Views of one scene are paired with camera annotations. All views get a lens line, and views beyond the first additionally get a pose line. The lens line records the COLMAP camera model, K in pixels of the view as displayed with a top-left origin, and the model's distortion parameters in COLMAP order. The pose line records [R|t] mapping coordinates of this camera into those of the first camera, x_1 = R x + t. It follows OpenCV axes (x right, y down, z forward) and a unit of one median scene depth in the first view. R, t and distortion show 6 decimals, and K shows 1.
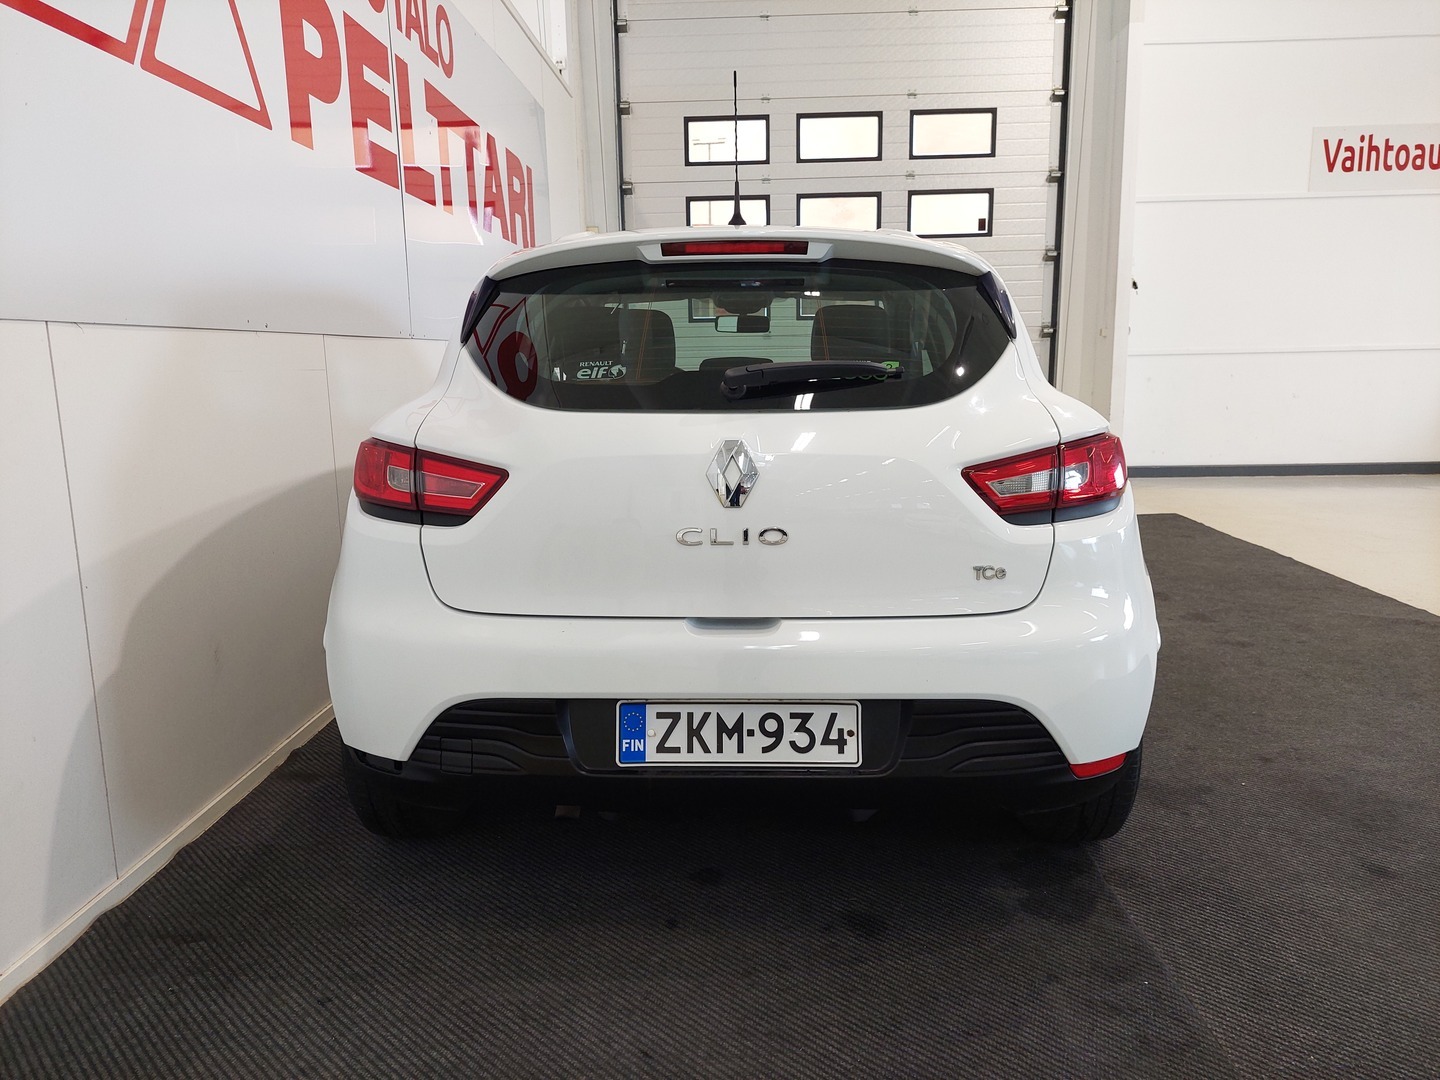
lens RADIAL K [[1043.1, 0, 735.2], [0, 1043.1, 546.3], [0, 0, 1]] dist [0.061548, -0.059481]
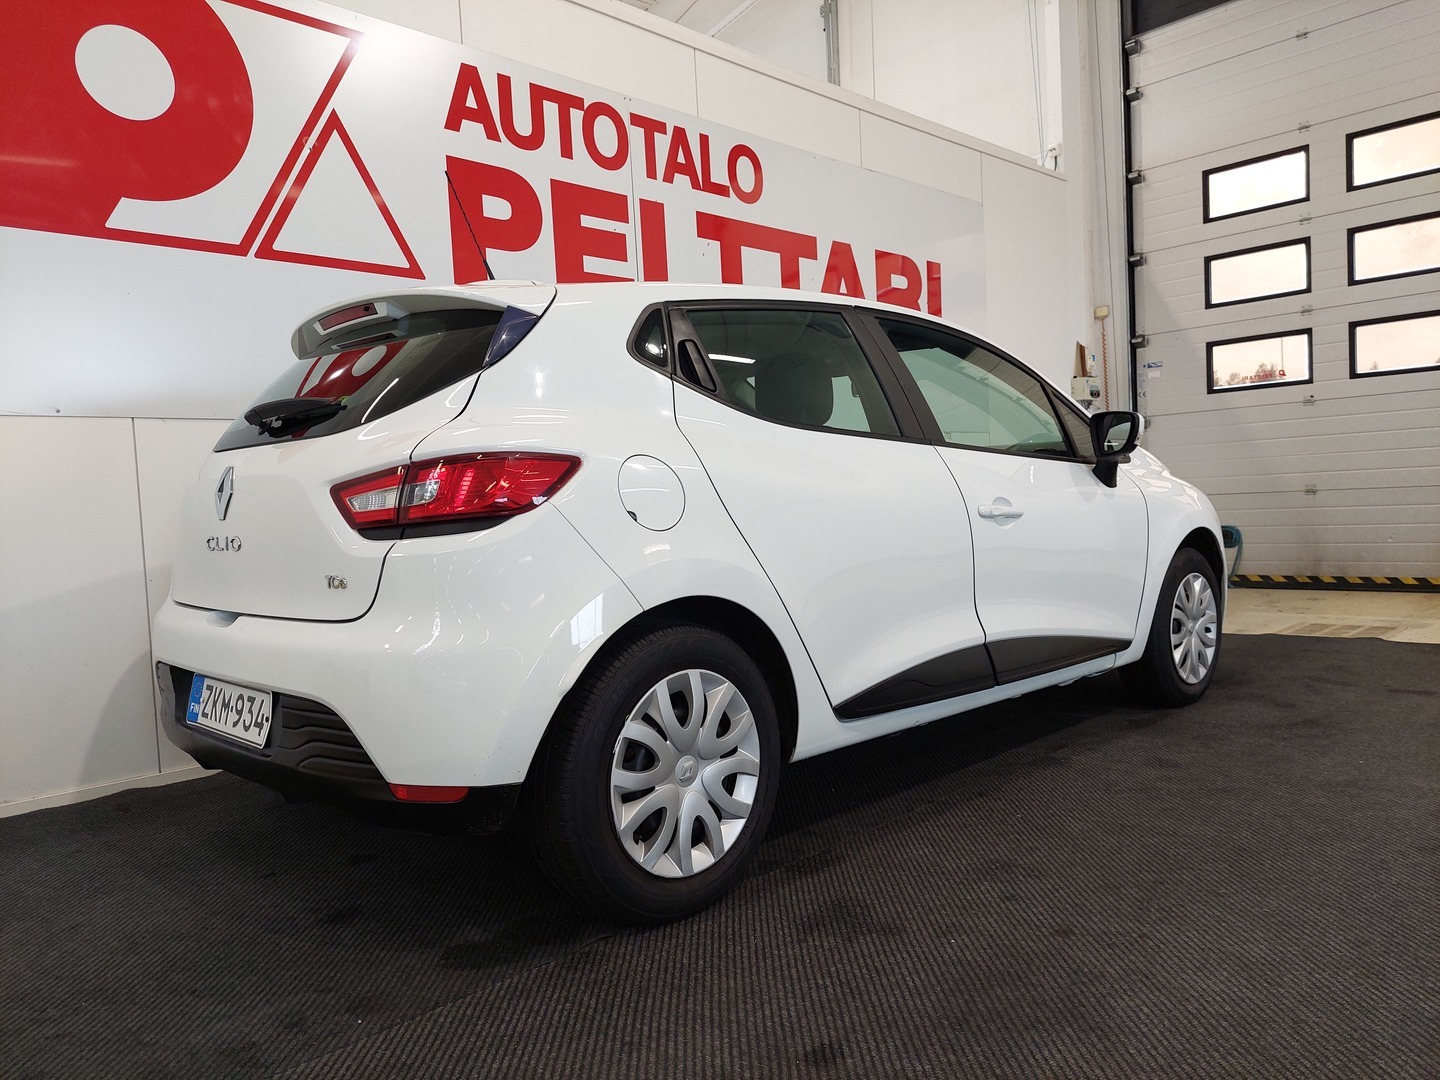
lens RADIAL K [[1040.2, 0, 722.5], [0, 1040.2, 552.9], [0, 0, 1]] dist [0.074642, -0.074794]
pose [[0.718648, 0.016899, -0.695169, 1.216481], [-0.086829, 0.994061, -0.065596, 0.029159], [0.689932, 0.107501, 0.715847, 0.482523]]
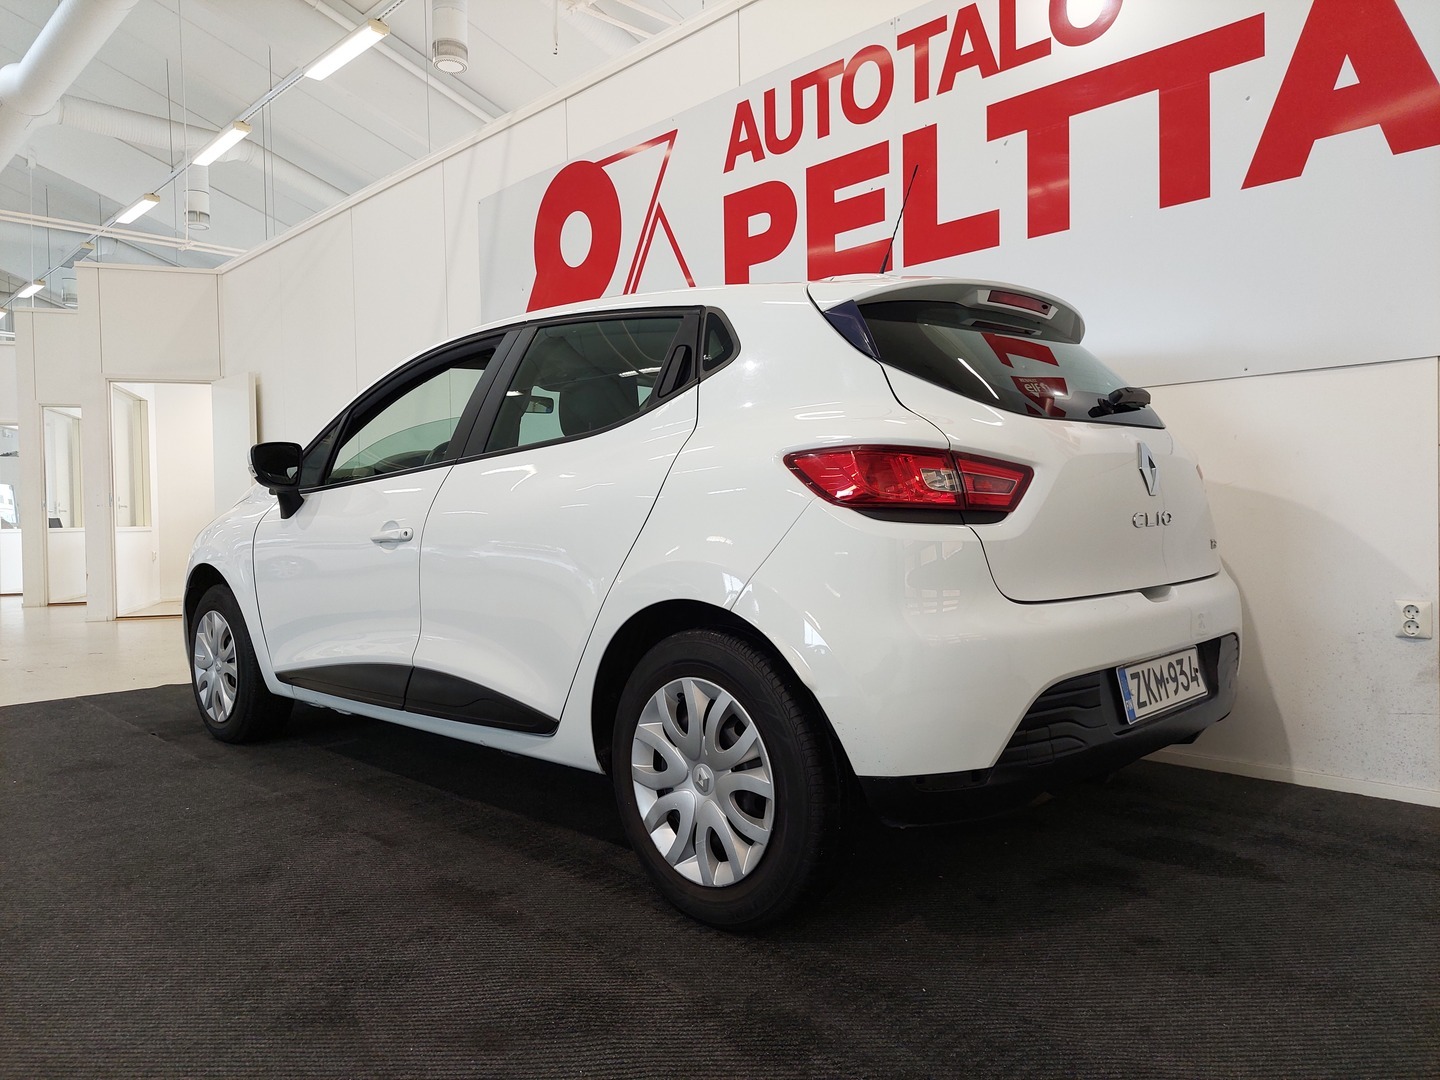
lens RADIAL K [[1043.1, 0, 735.2], [0, 1043.1, 546.3], [0, 0, 1]] dist [0.061548, -0.059481]
pose [[-0.702802, 0.049381, -0.709670, 1.064851], [-0.099369, 0.980993, 0.166668, -0.470543], [0.704411, 0.187653, -0.684537, 3.342720]]
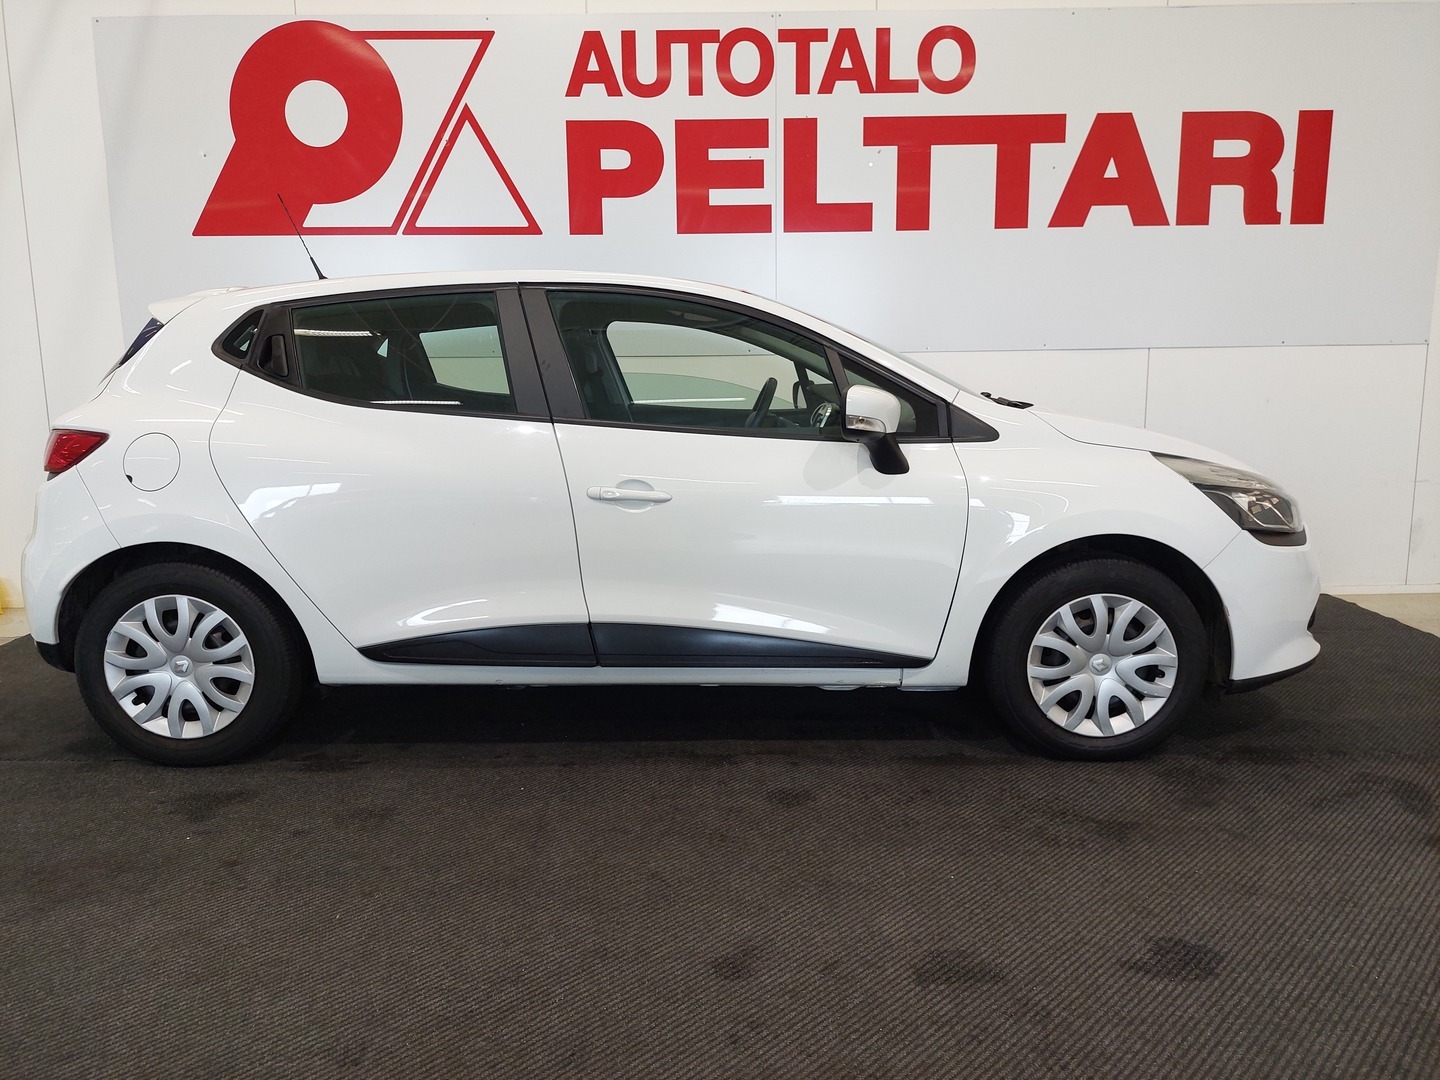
lens RADIAL K [[1043.1, 0, 735.2], [0, 1043.1, 546.3], [0, 0, 1]] dist [0.061548, -0.059481]
pose [[0.020840, 0.176507, -0.984079, 1.924120], [-0.170005, 0.970584, 0.170486, -0.378423], [0.985223, 0.163745, 0.050234, 1.952281]]
